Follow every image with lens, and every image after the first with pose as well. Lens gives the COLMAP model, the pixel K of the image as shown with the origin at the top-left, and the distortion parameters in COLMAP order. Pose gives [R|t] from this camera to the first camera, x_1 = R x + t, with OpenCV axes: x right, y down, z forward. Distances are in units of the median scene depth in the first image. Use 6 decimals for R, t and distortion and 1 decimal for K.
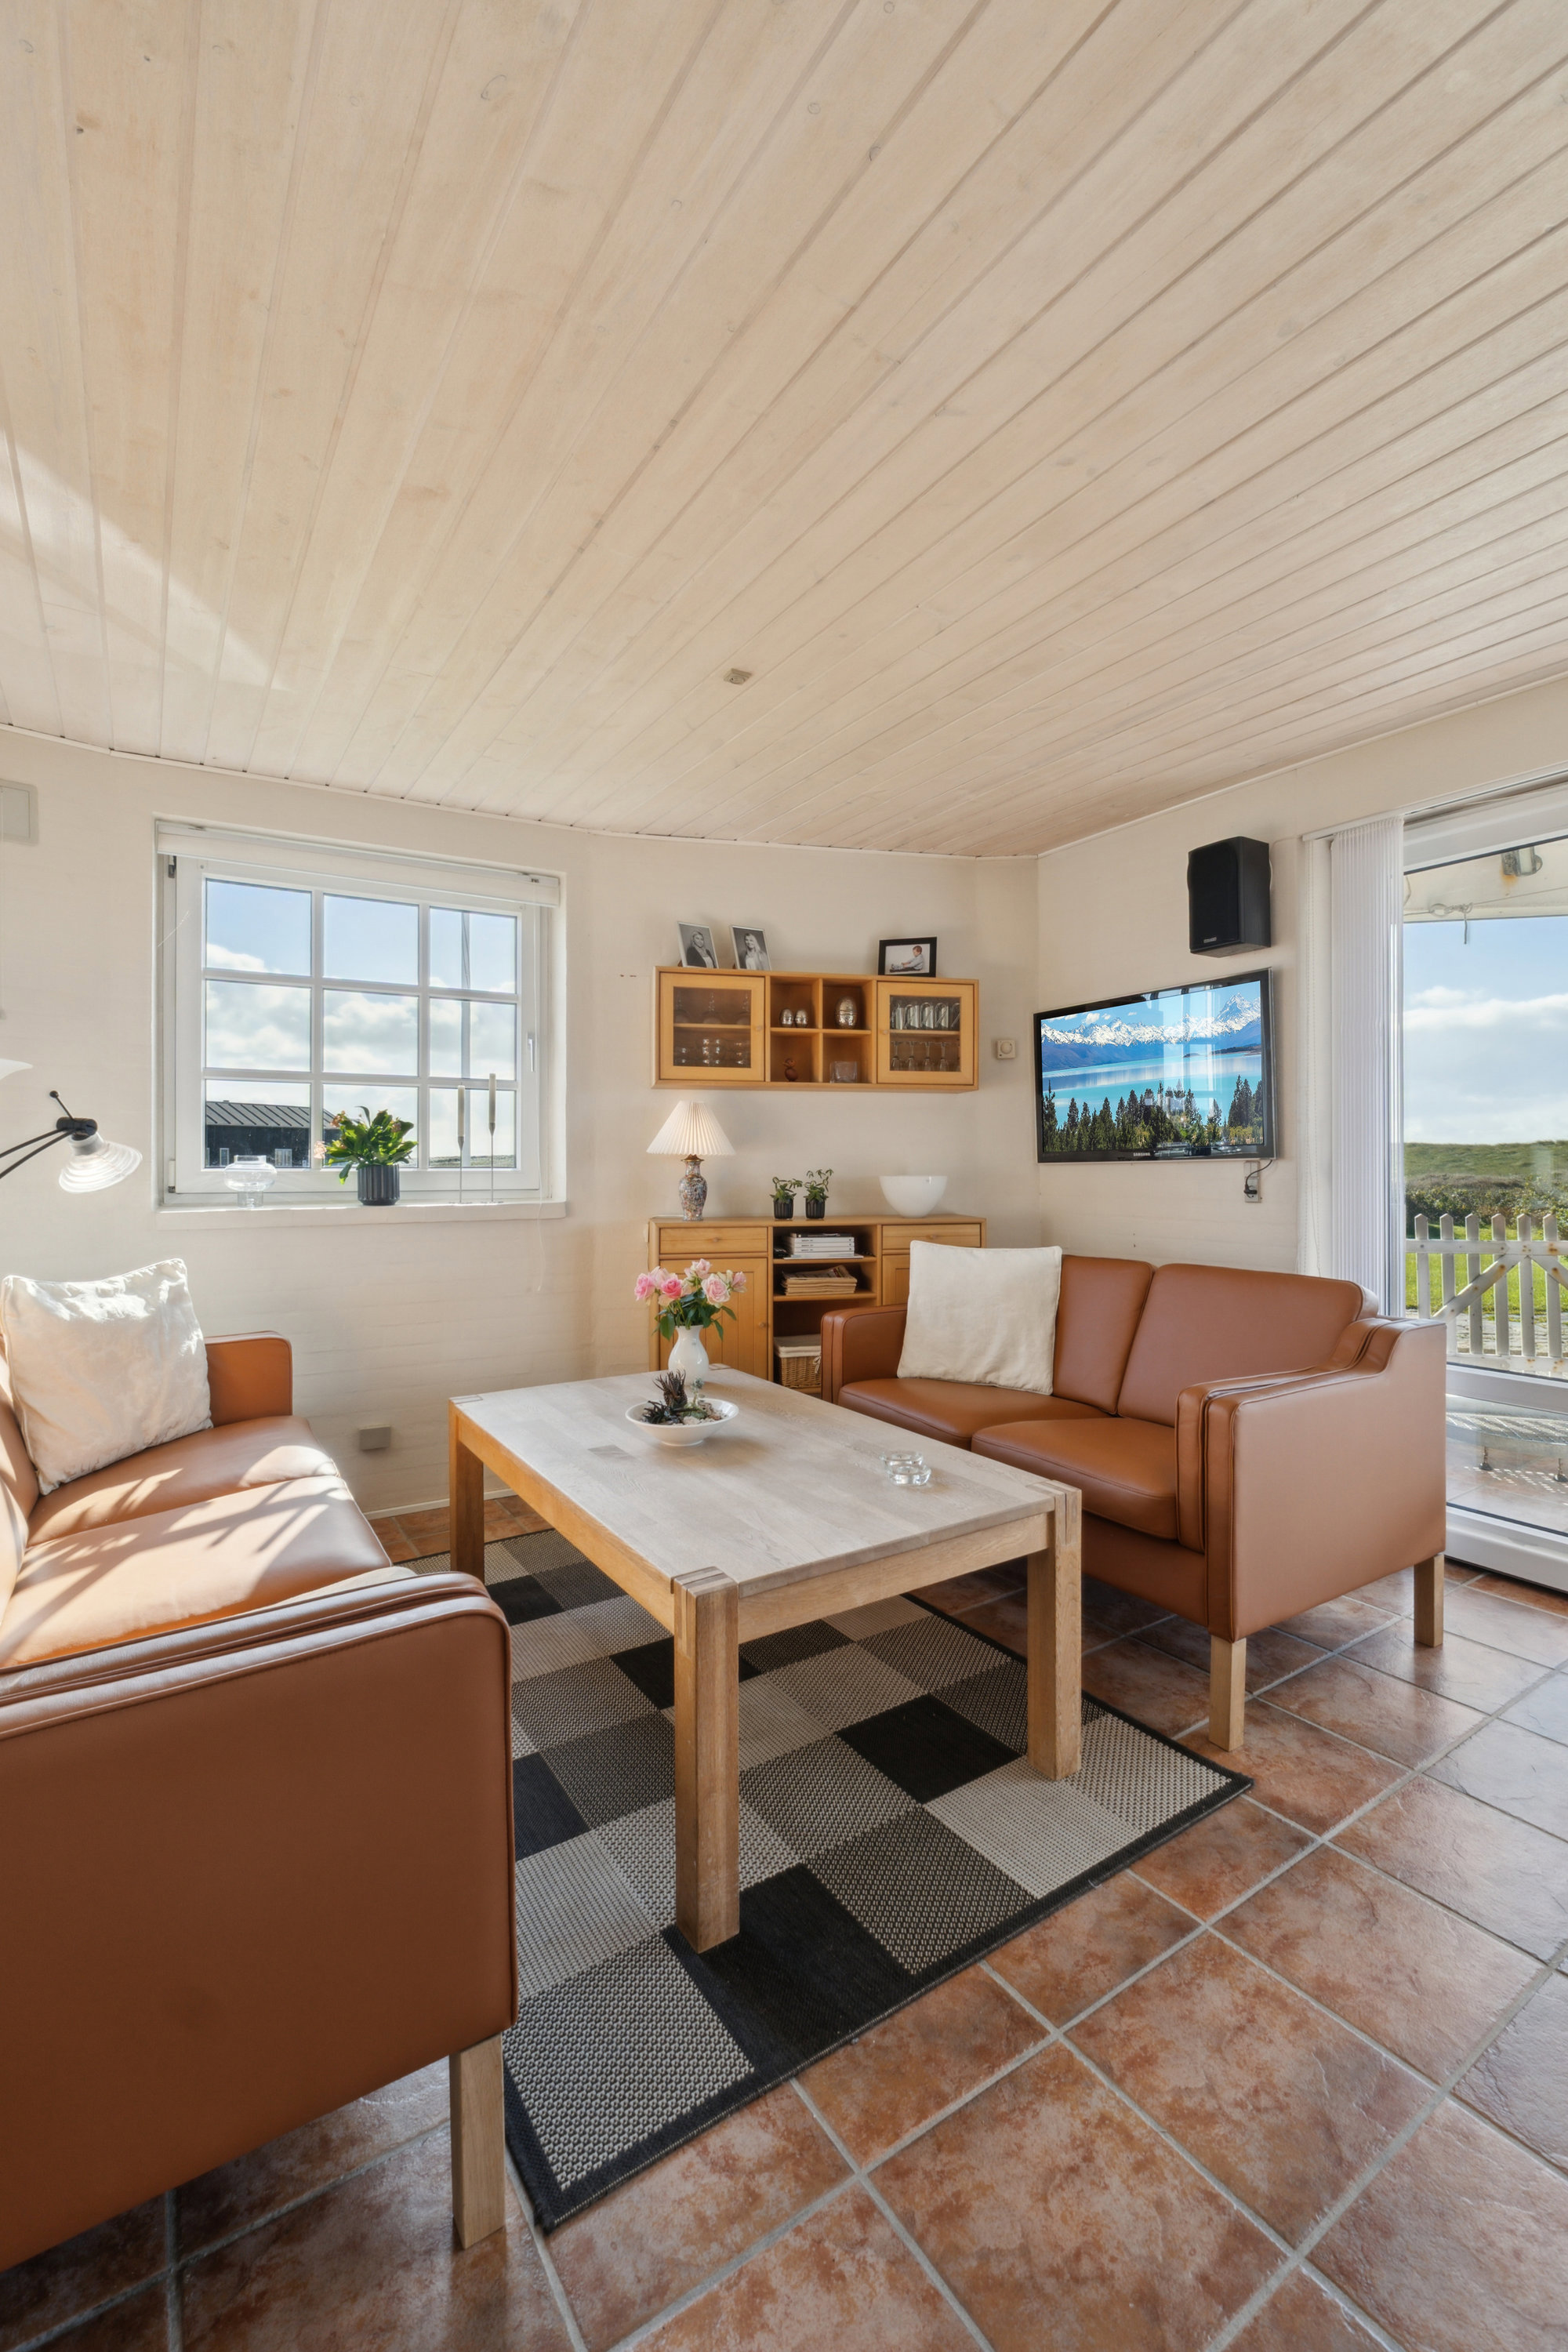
lens RADIAL K [[1002.3, 0, 808.1], [0, 1002.3, 1148.3], [0, 0, 1]] dist [0.002265, -0.000267]
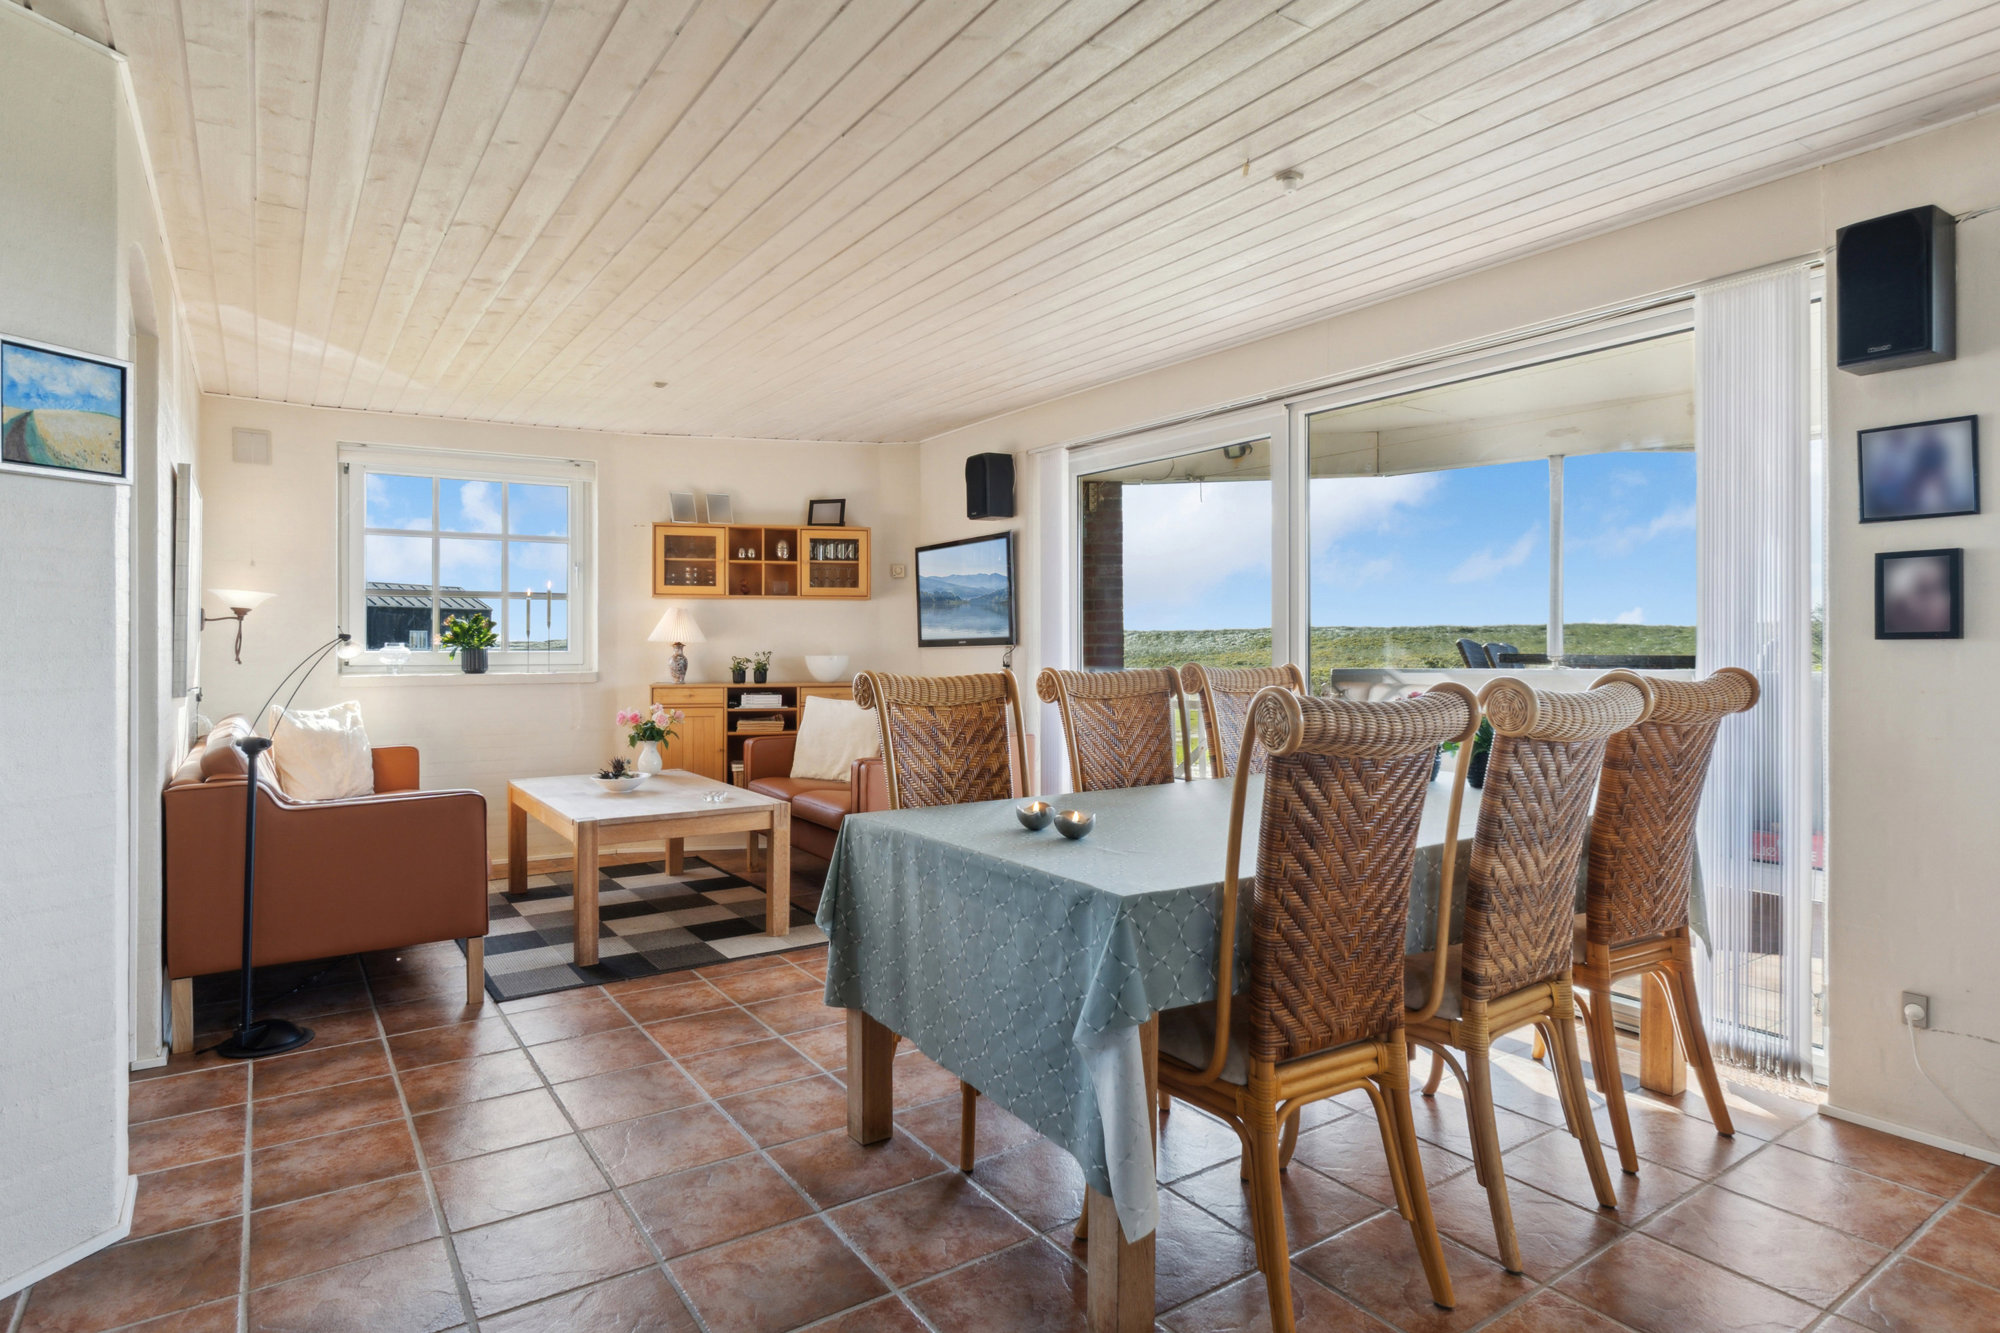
lens RADIAL K [[1069.7, 0, 999.2], [0, 1069.7, 634.7], [0, 0, 1]] dist [-0.004617, 0.001399]
pose [[0.999874, -0.000044, 0.015880, 0.351399], [-0.000026, 0.999990, 0.004378, -0.011791], [-0.015880, -0.004378, 0.999864, -0.661248]]
